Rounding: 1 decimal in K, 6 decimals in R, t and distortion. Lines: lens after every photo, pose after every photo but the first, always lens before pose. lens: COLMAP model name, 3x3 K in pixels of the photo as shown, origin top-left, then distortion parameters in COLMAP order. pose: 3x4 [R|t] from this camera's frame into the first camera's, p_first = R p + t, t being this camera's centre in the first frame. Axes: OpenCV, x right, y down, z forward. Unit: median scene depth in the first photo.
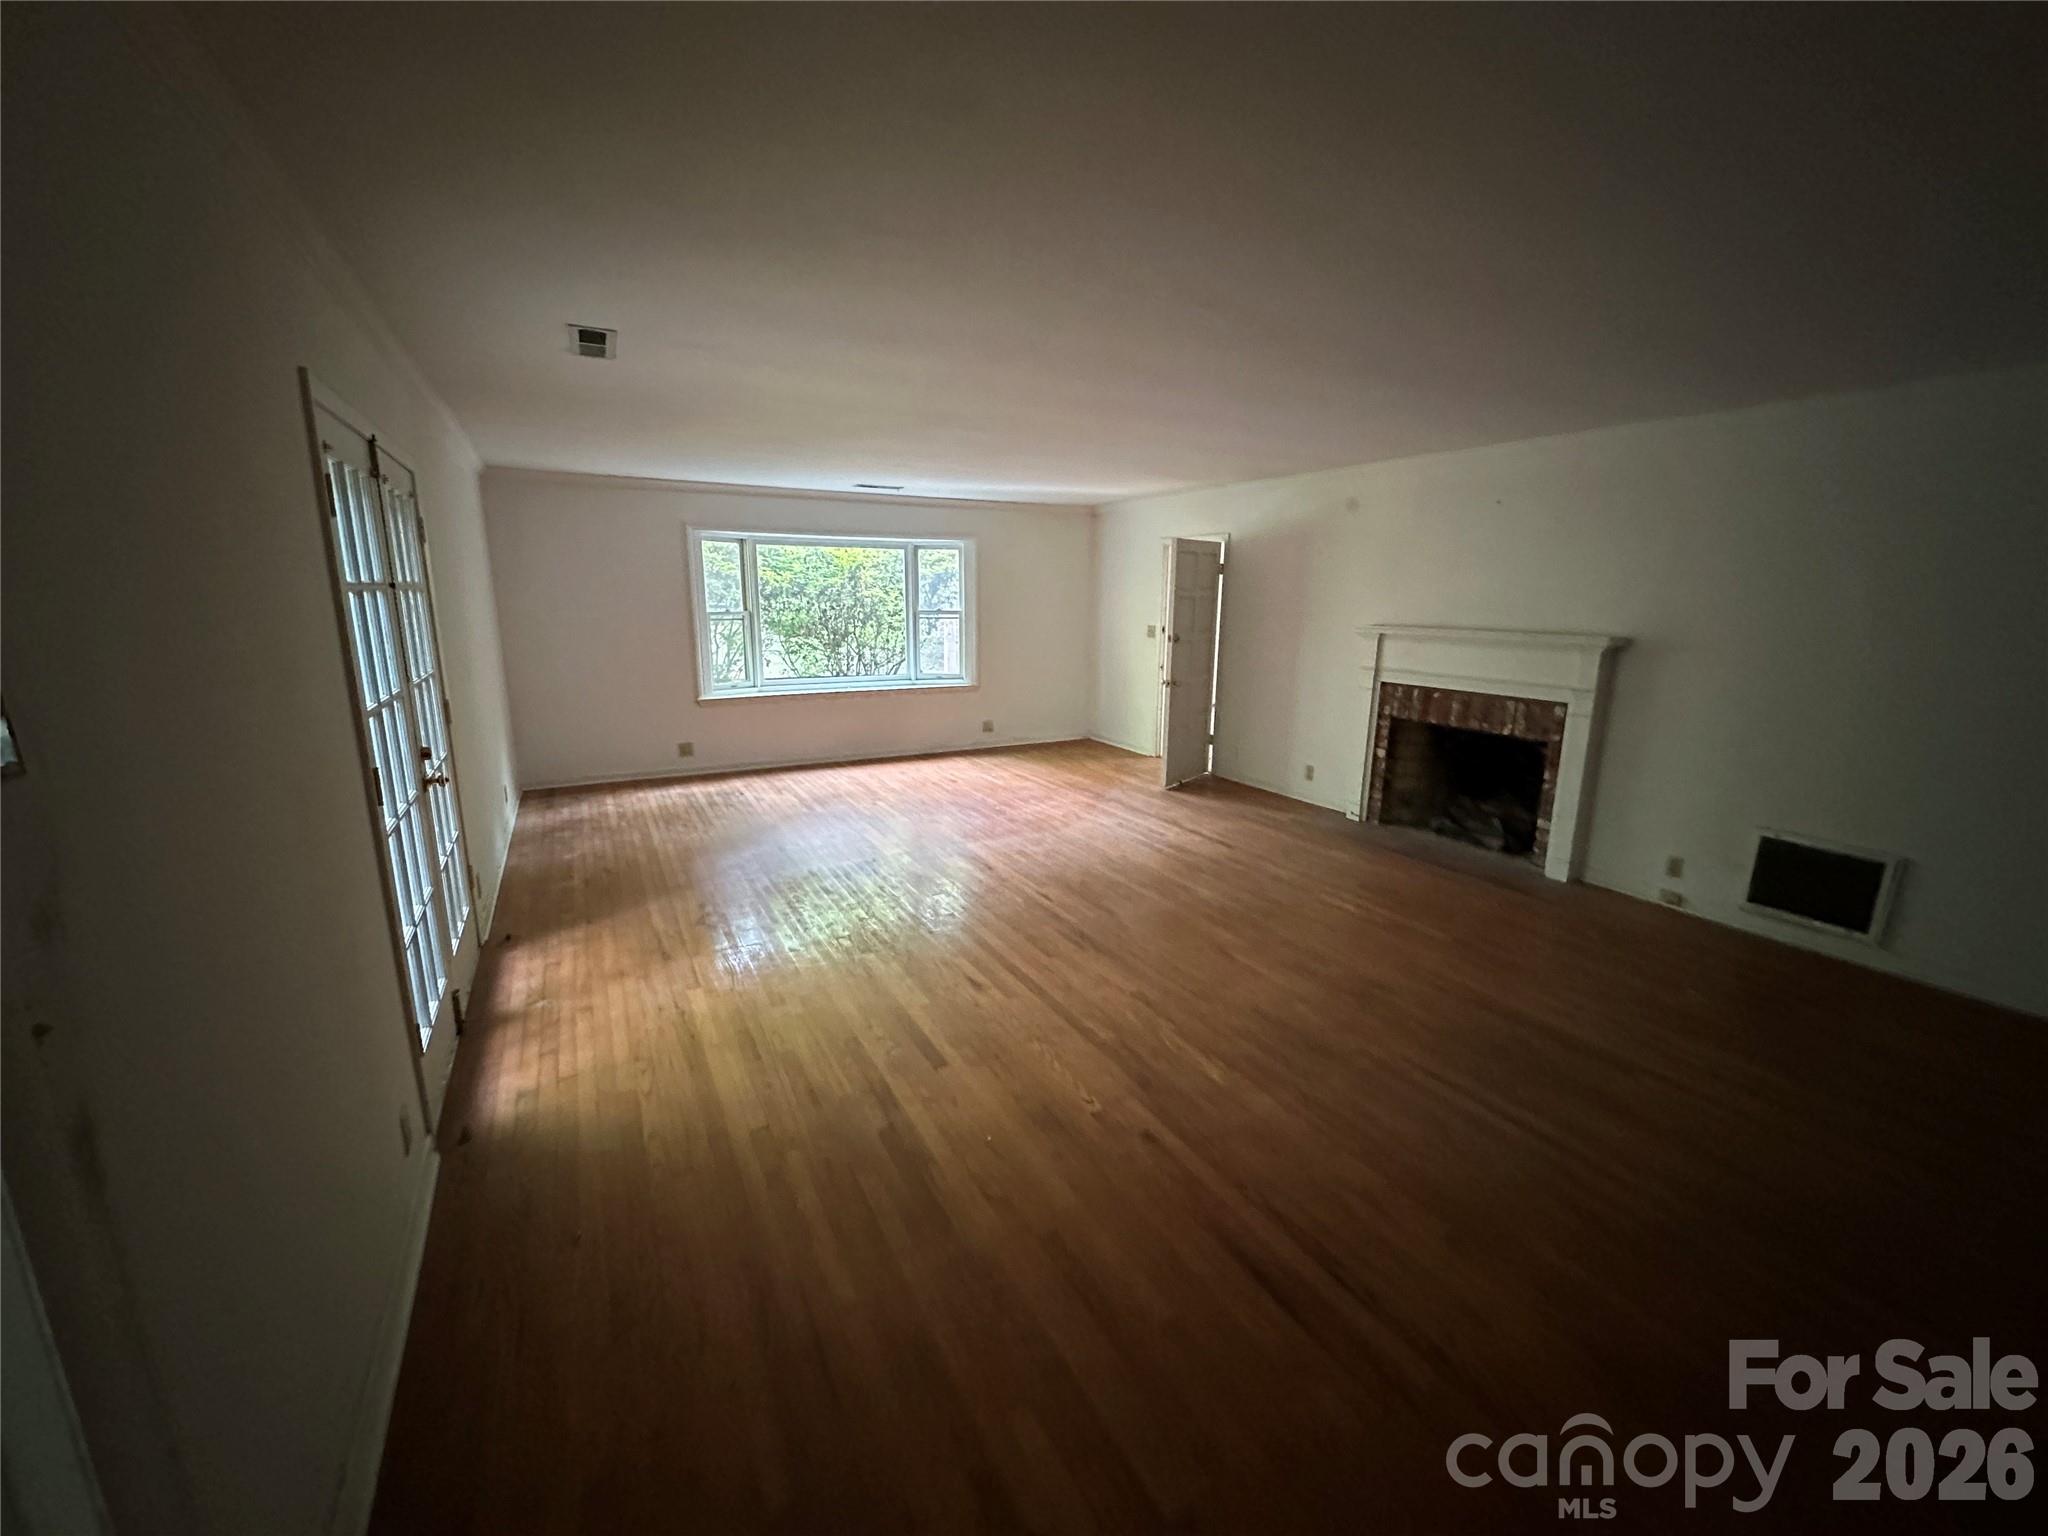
lens RADIAL K [[824.0, 0, 1022.8], [0, 824.0, 772.2], [0, 0, 1]] dist [-0.000792, 0.000175]
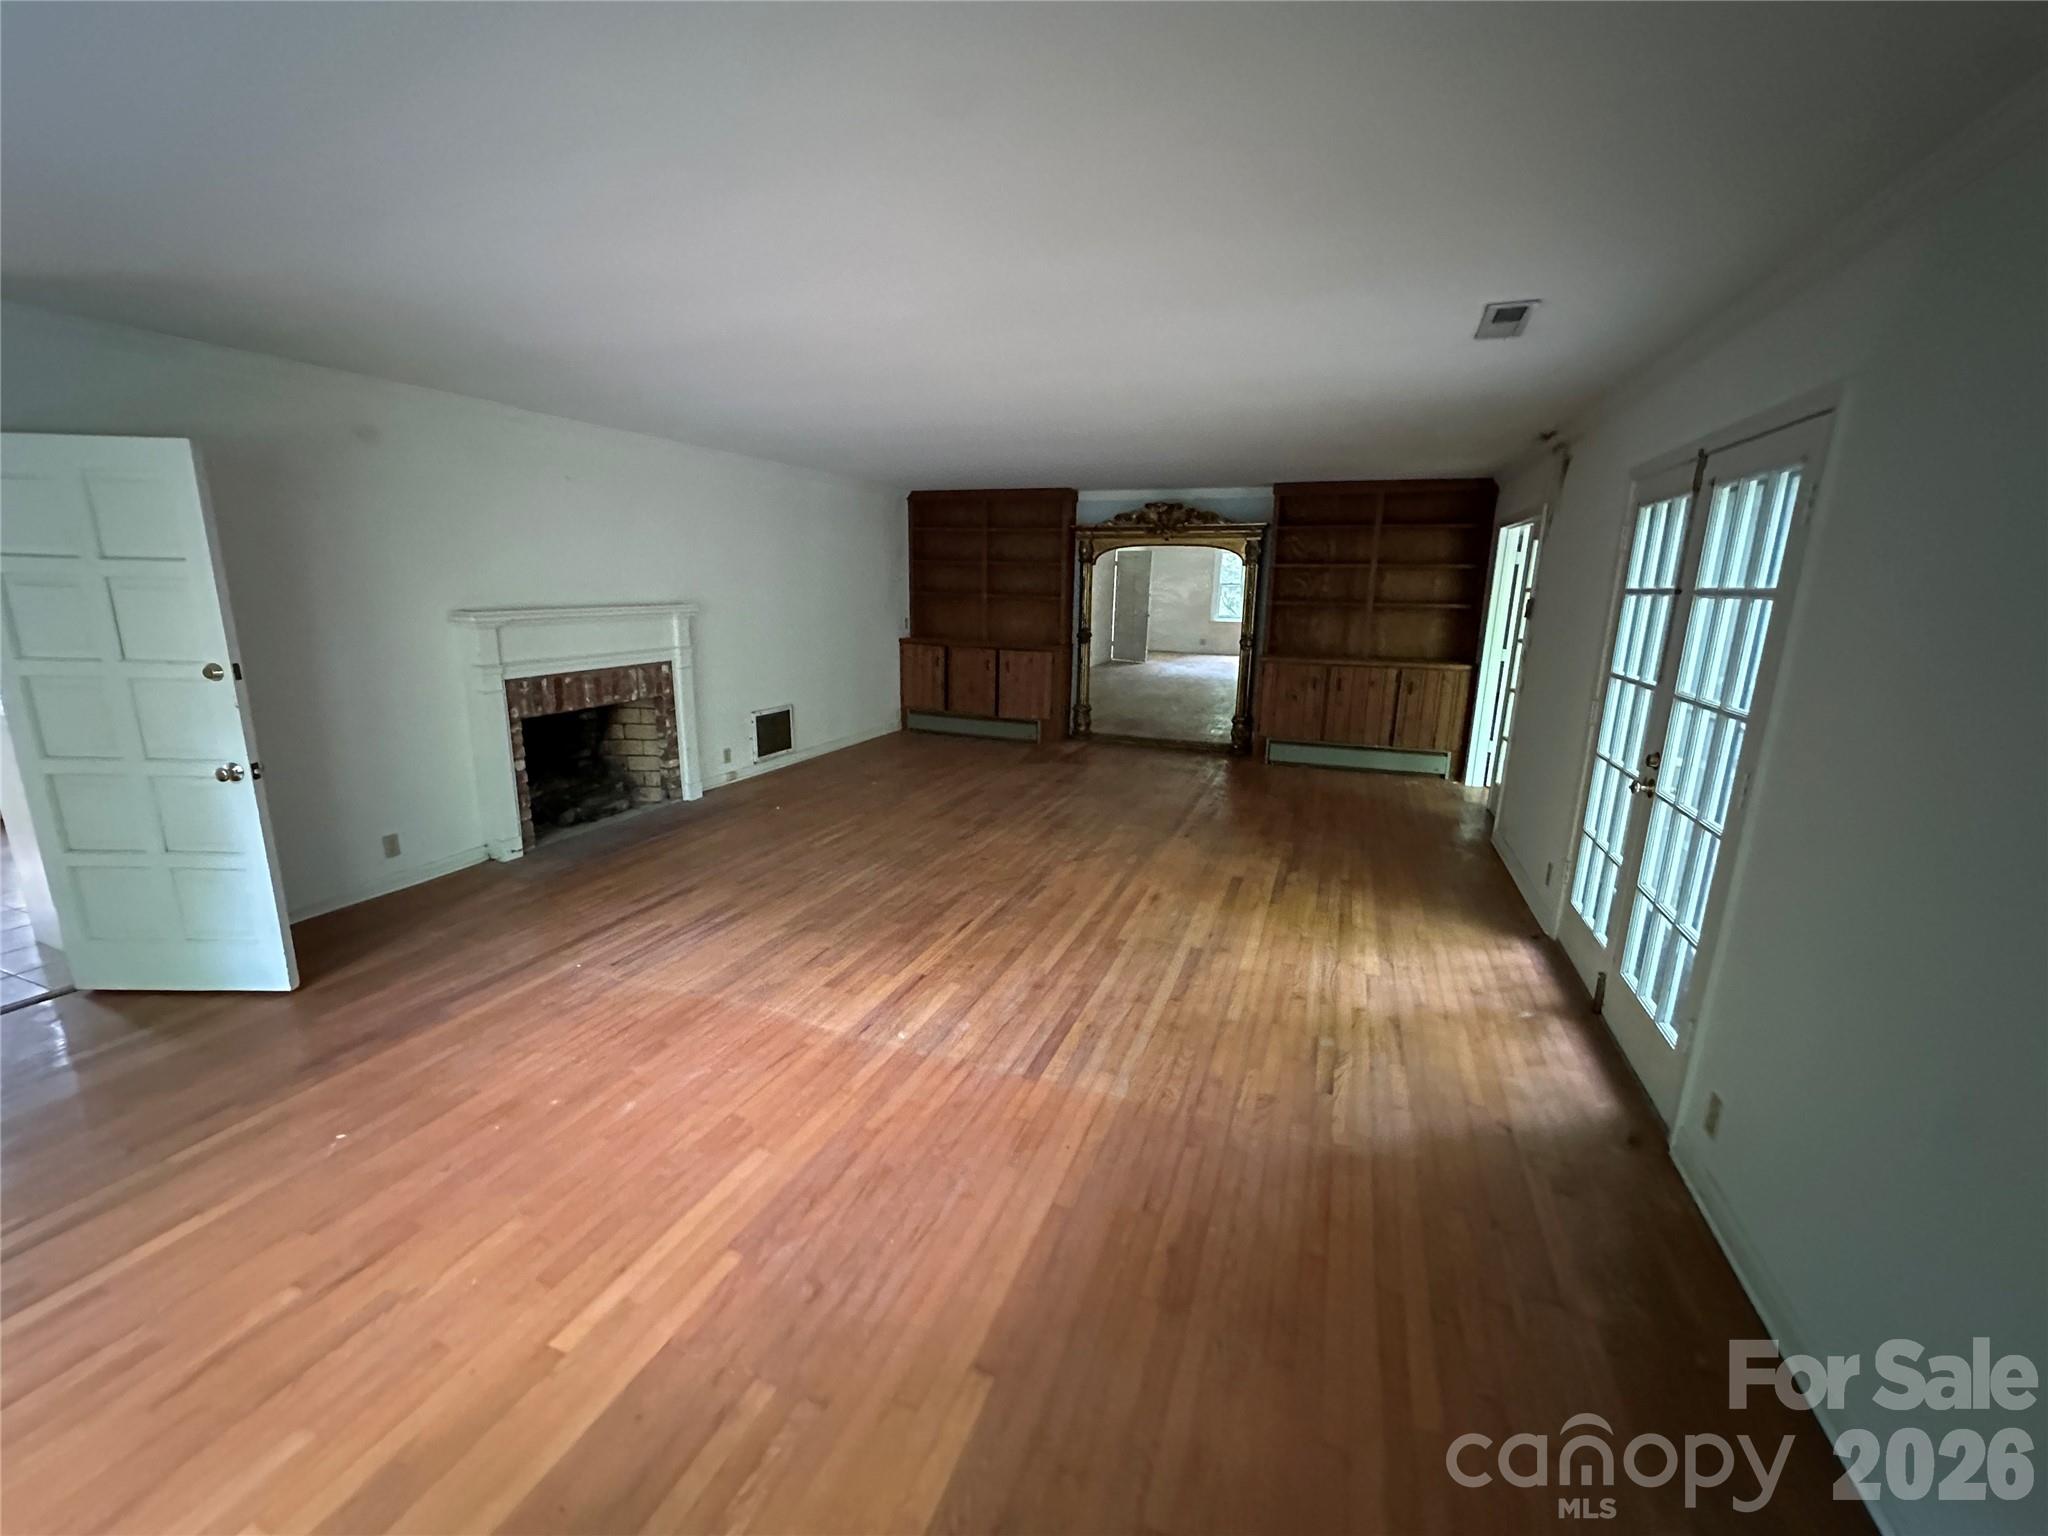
lens RADIAL K [[824.0, 0, 1022.8], [0, 824.0, 772.2], [0, 0, 1]] dist [-0.000792, 0.000175]
pose [[-0.646297, -0.194960, 0.737760, -0.630186], [0.141892, 0.919247, 0.367221, -0.314775], [-0.749778, 0.342016, -0.566444, 1.390430]]
